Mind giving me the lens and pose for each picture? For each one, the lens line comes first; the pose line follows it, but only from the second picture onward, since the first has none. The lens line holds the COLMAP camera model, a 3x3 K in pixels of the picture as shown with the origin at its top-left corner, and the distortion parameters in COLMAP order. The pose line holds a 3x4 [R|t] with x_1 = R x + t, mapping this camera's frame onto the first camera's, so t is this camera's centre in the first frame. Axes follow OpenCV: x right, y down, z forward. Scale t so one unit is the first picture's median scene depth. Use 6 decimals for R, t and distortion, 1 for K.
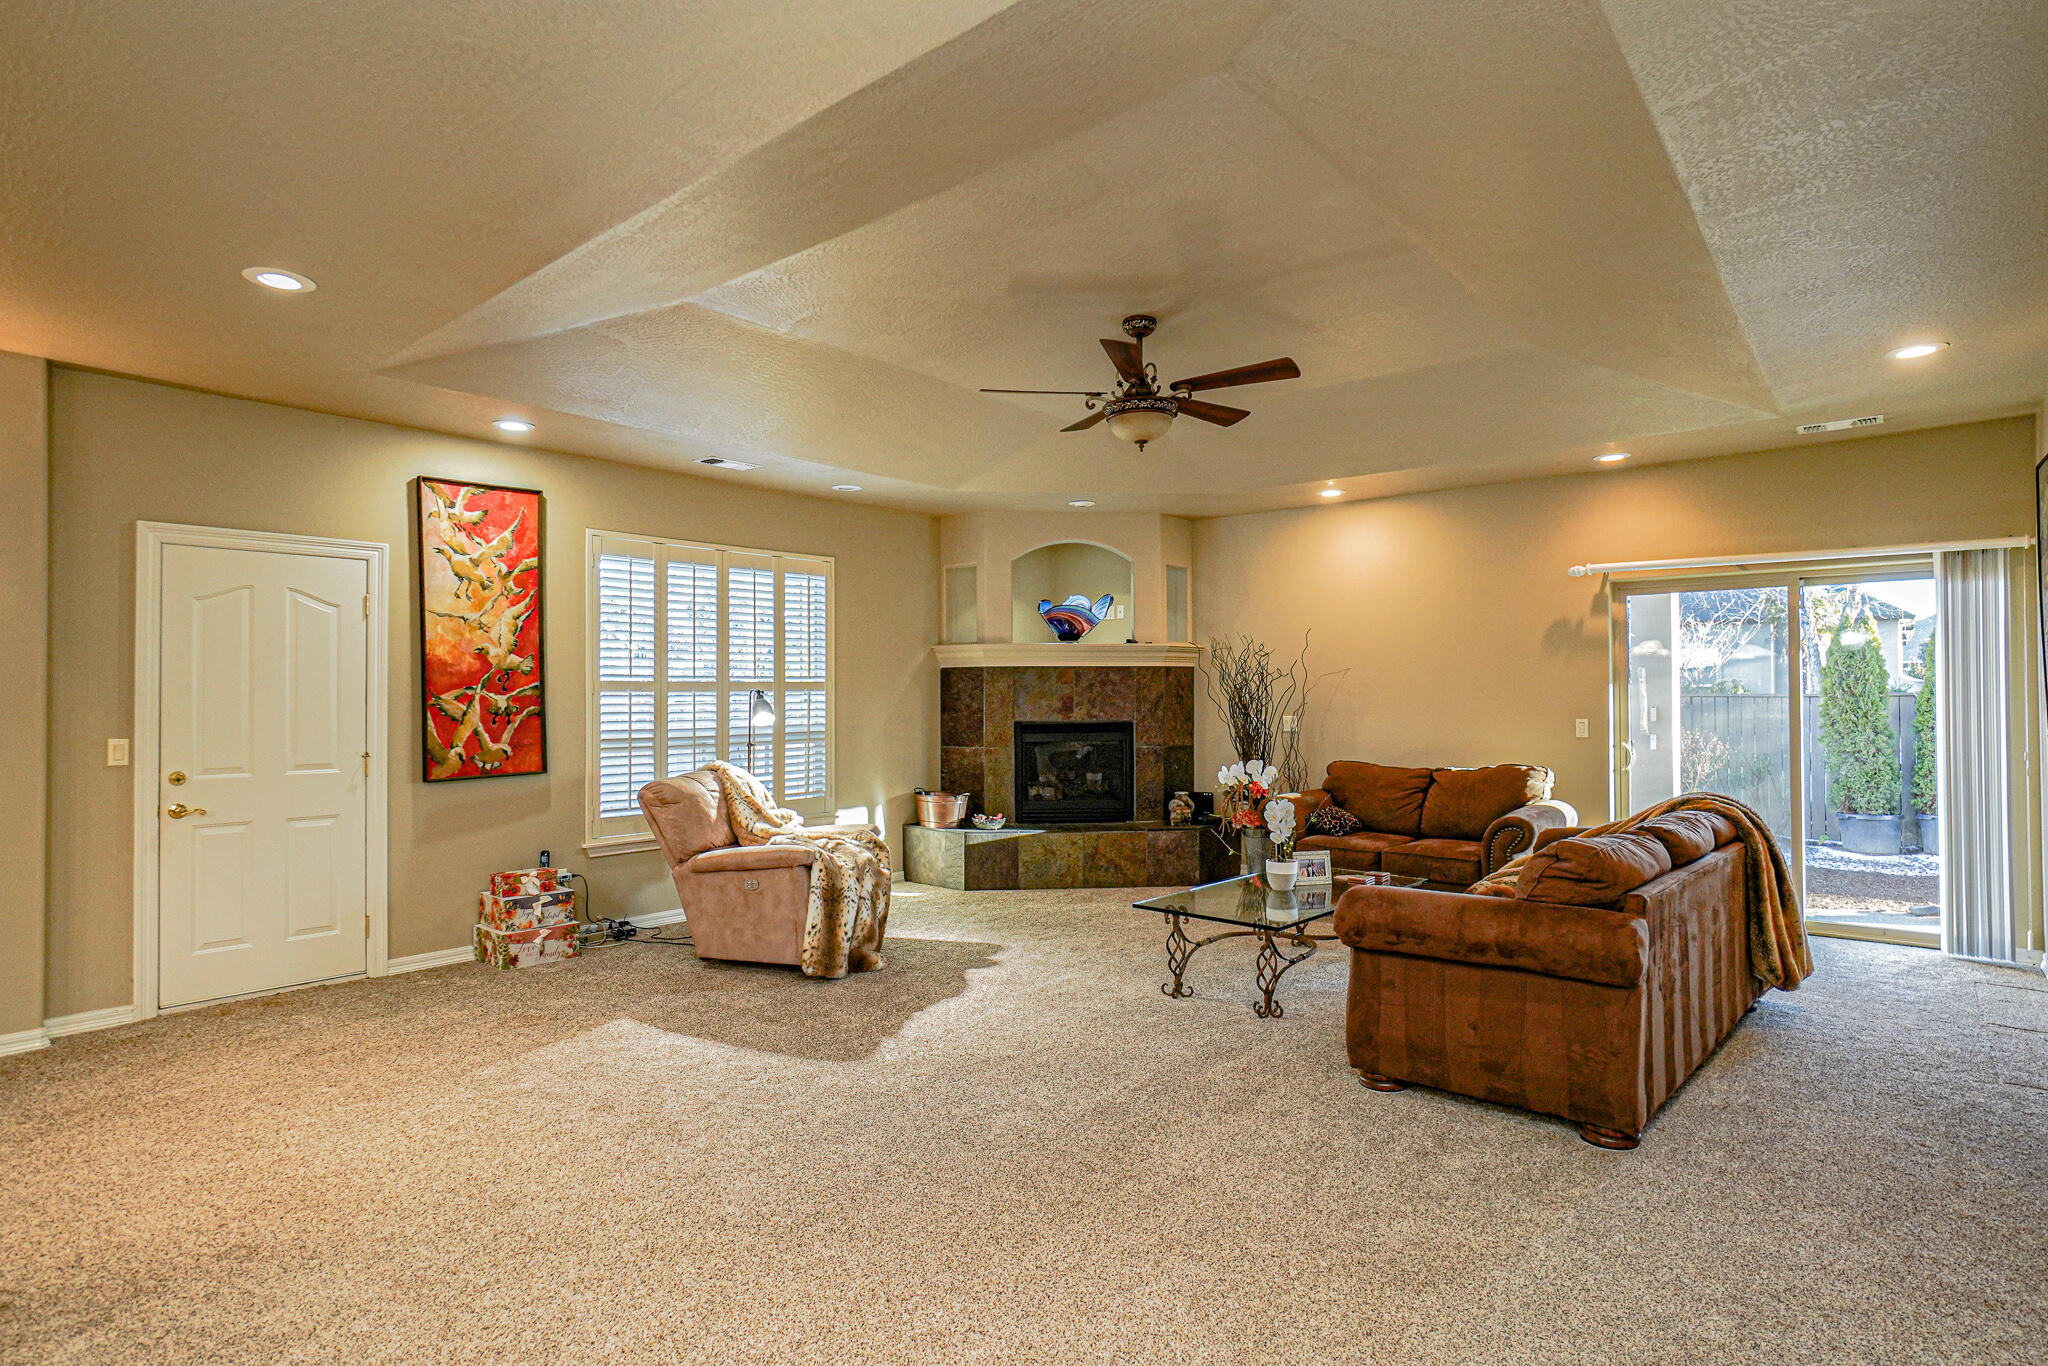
lens RADIAL K [[1065.7, 0, 1015.4], [0, 1065.7, 683.6], [0, 0, 1]] dist [-0.041664, 0.026239]
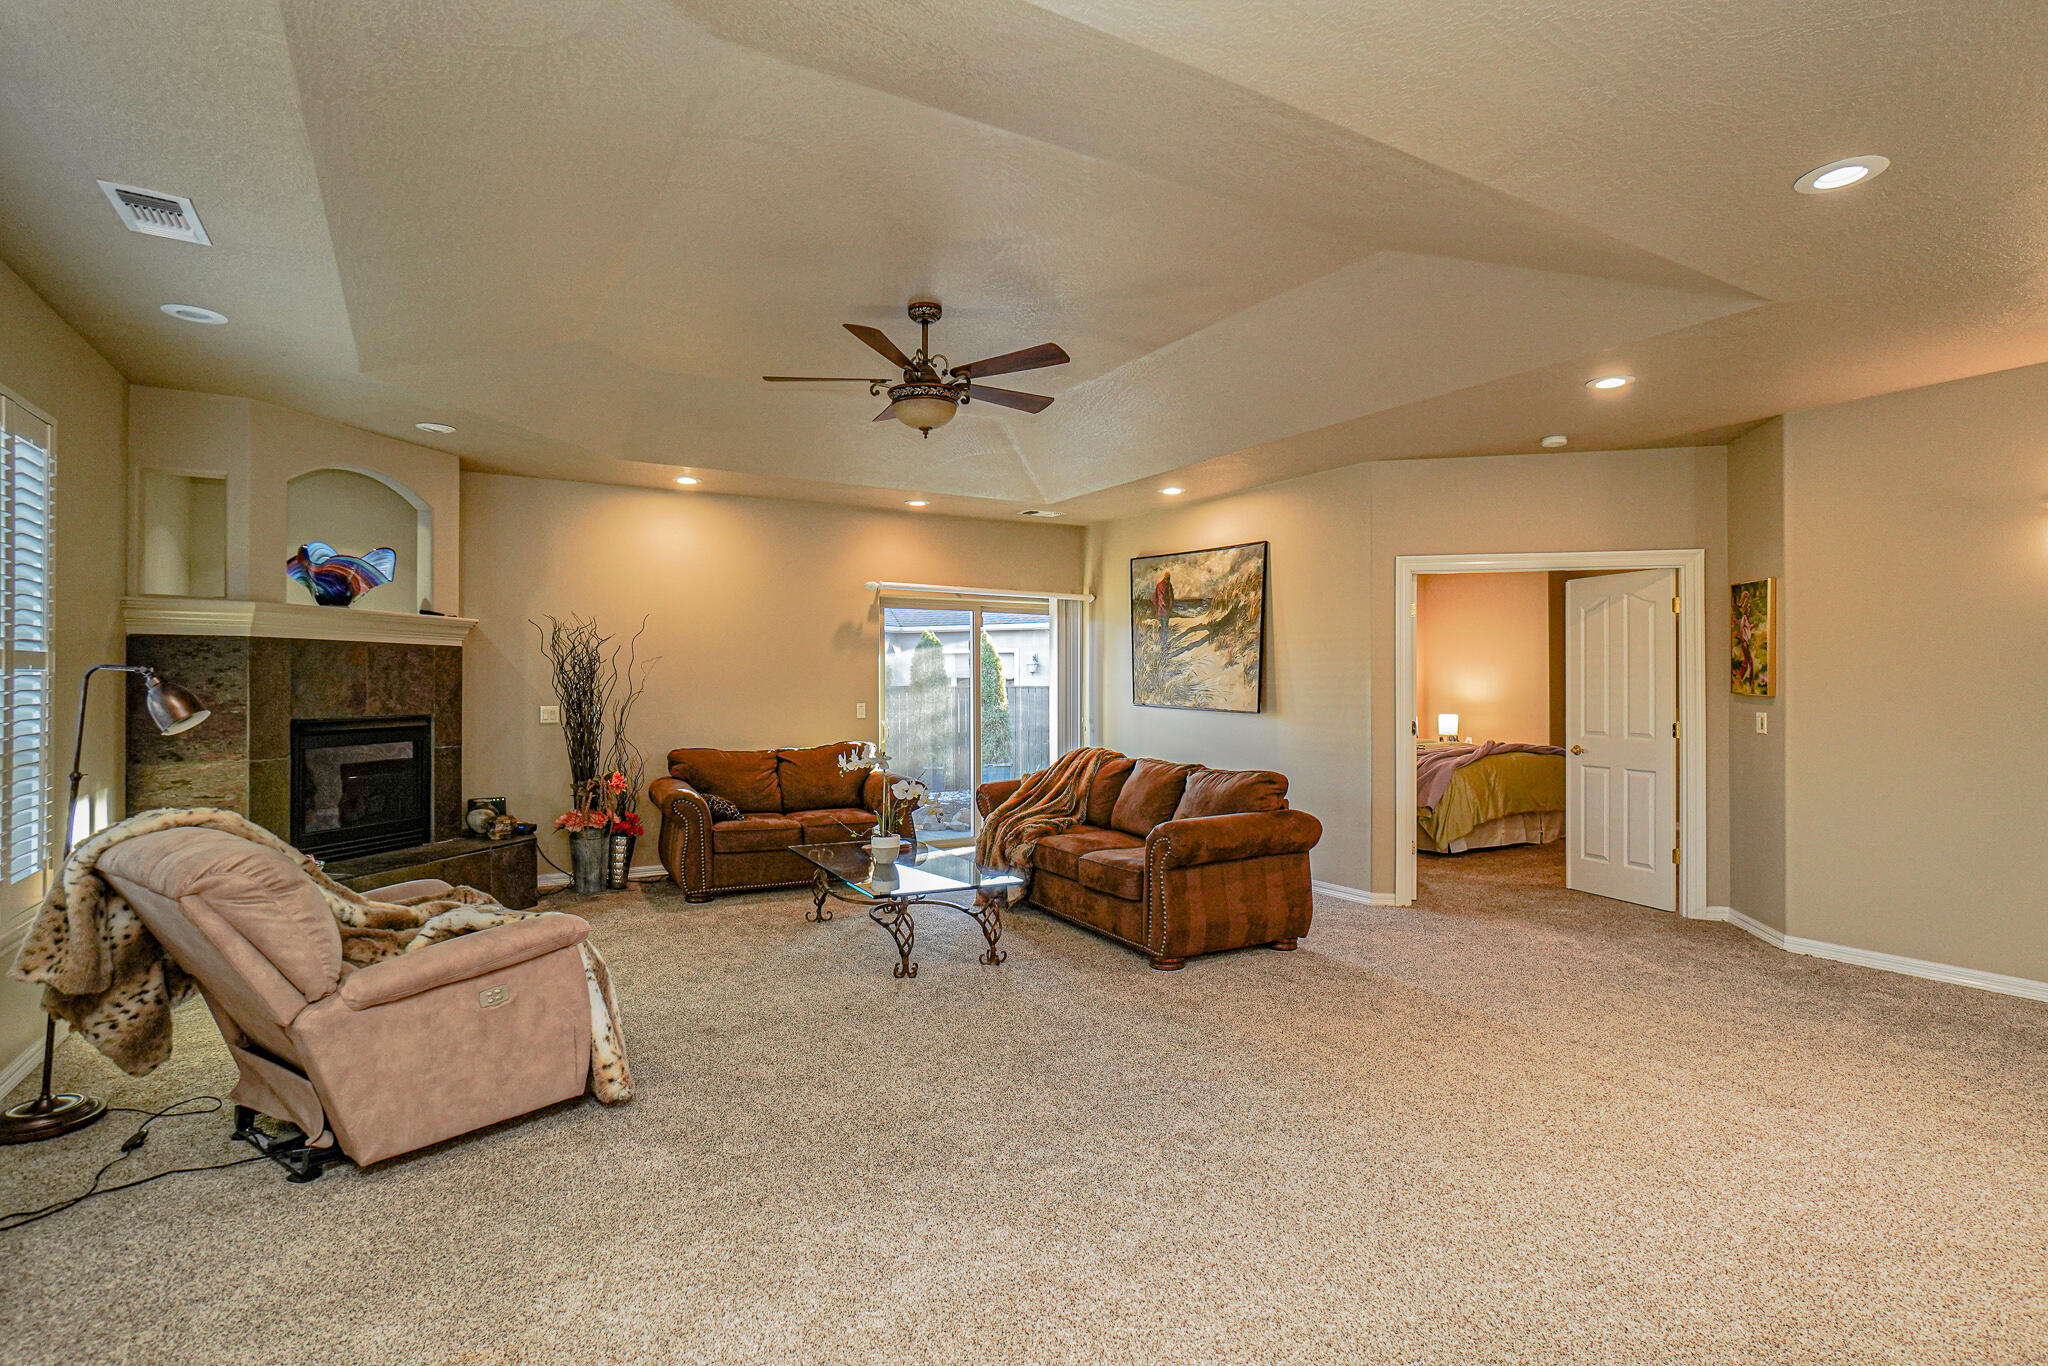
lens RADIAL K [[1015.8, 0, 1017.5], [0, 1015.8, 681.3], [0, 0, 1]] dist [-0.042273, 0.012296]
pose [[0.326210, 0.007723, 0.945266, -0.616745], [-0.011374, 0.999926, -0.004245, 0.012000], [-0.945229, -0.009366, 0.326274, 0.491363]]
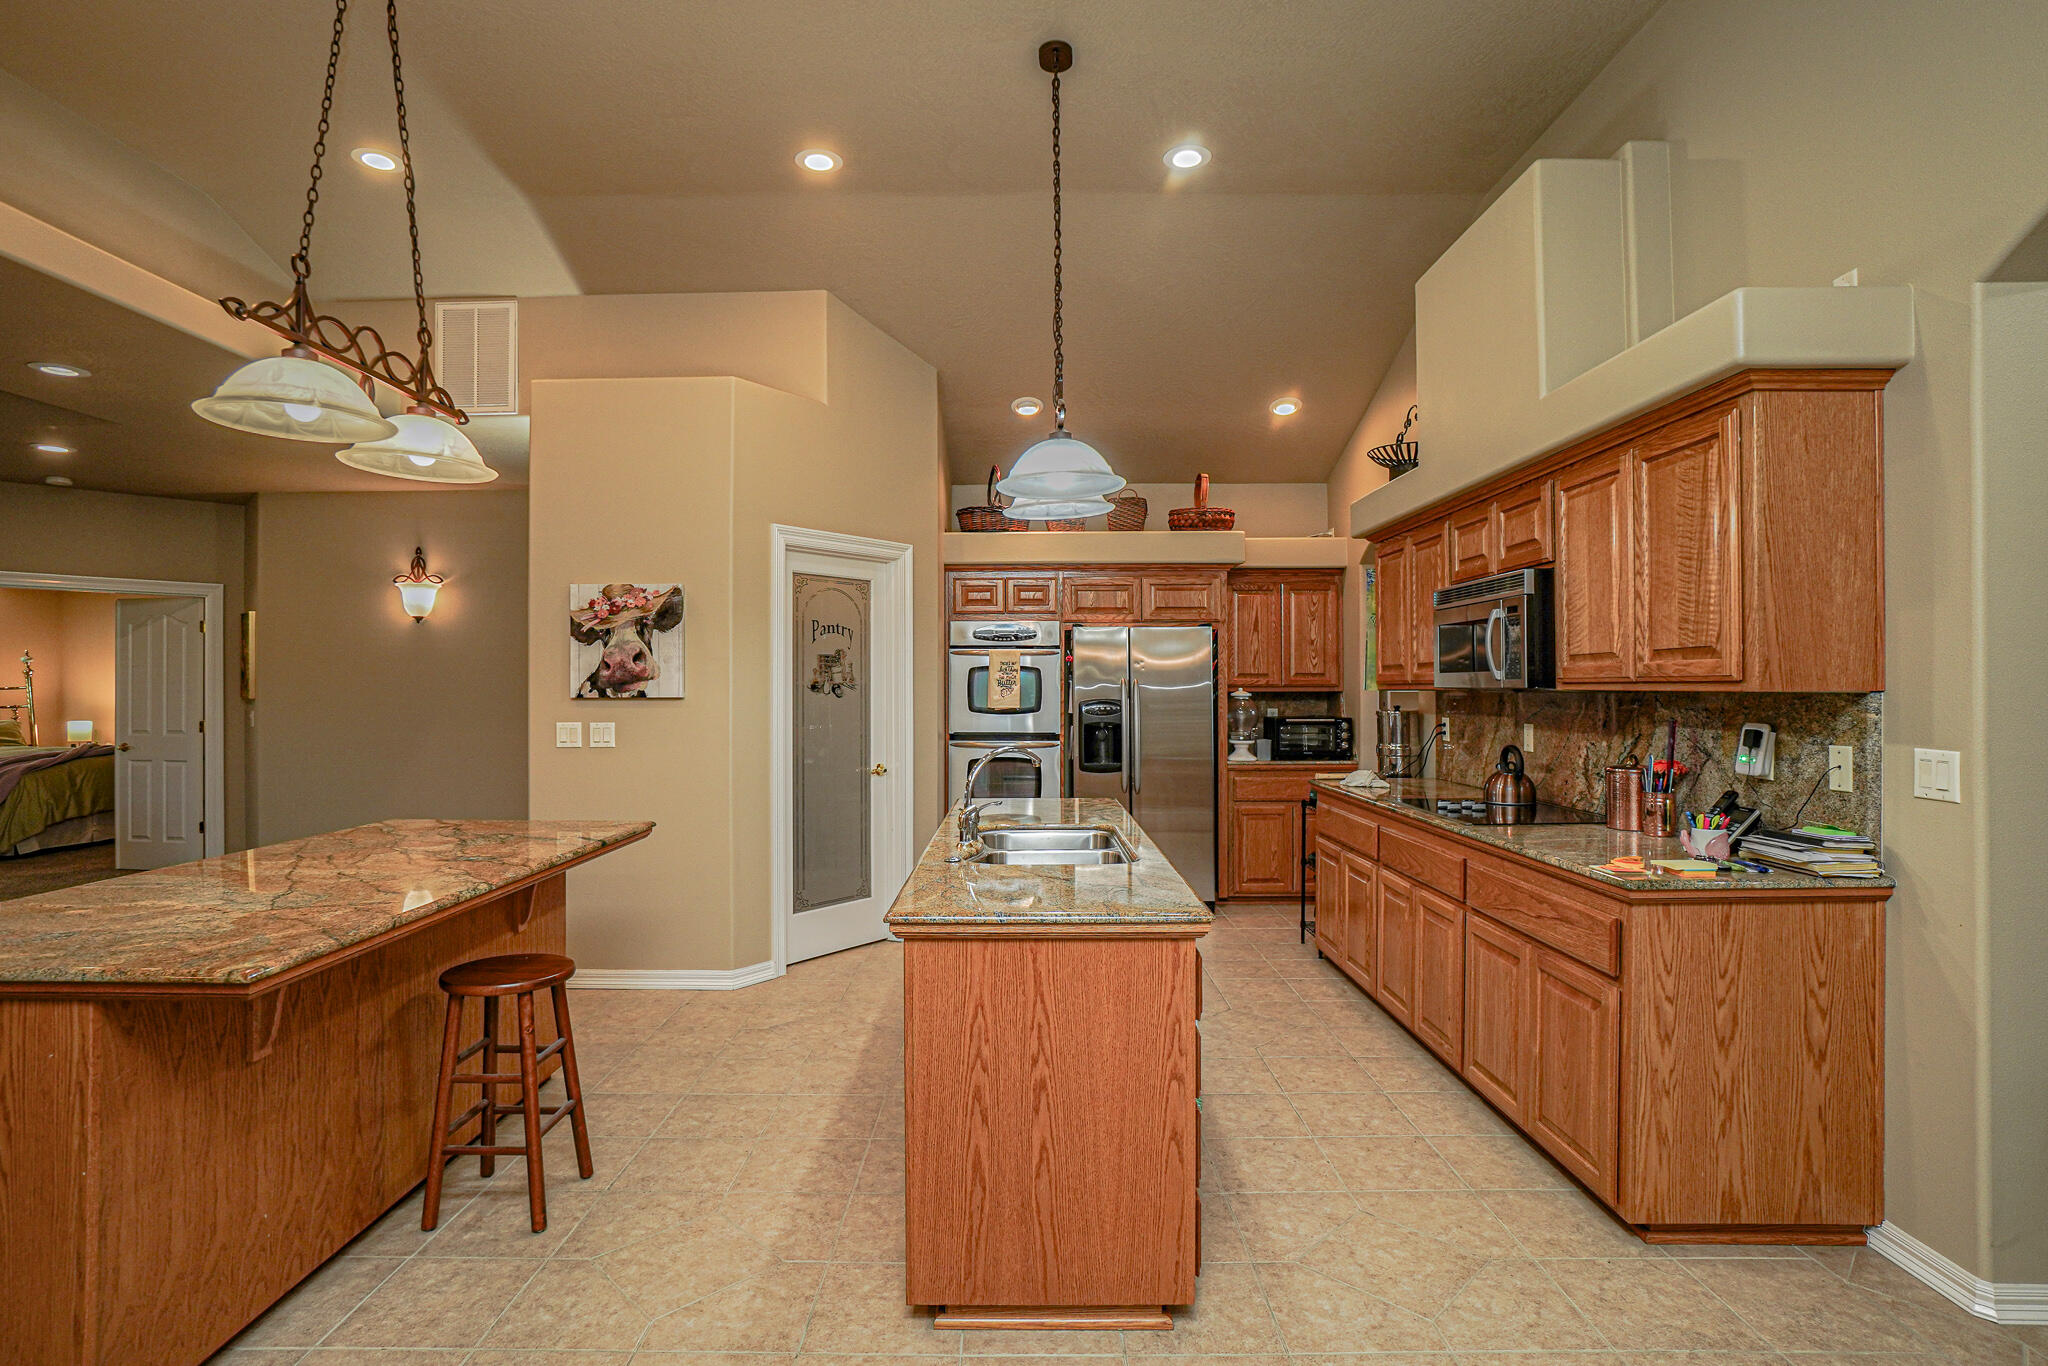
lens RADIAL K [[1015.8, 0, 1017.5], [0, 1015.8, 681.3], [0, 0, 1]] dist [-0.042273, 0.012296]
pose [[-0.641362, 0.011696, 0.767149, -1.069652], [-0.002388, 0.999849, -0.017240, 0.011851], [-0.767235, -0.012889, -0.641237, 0.202101]]
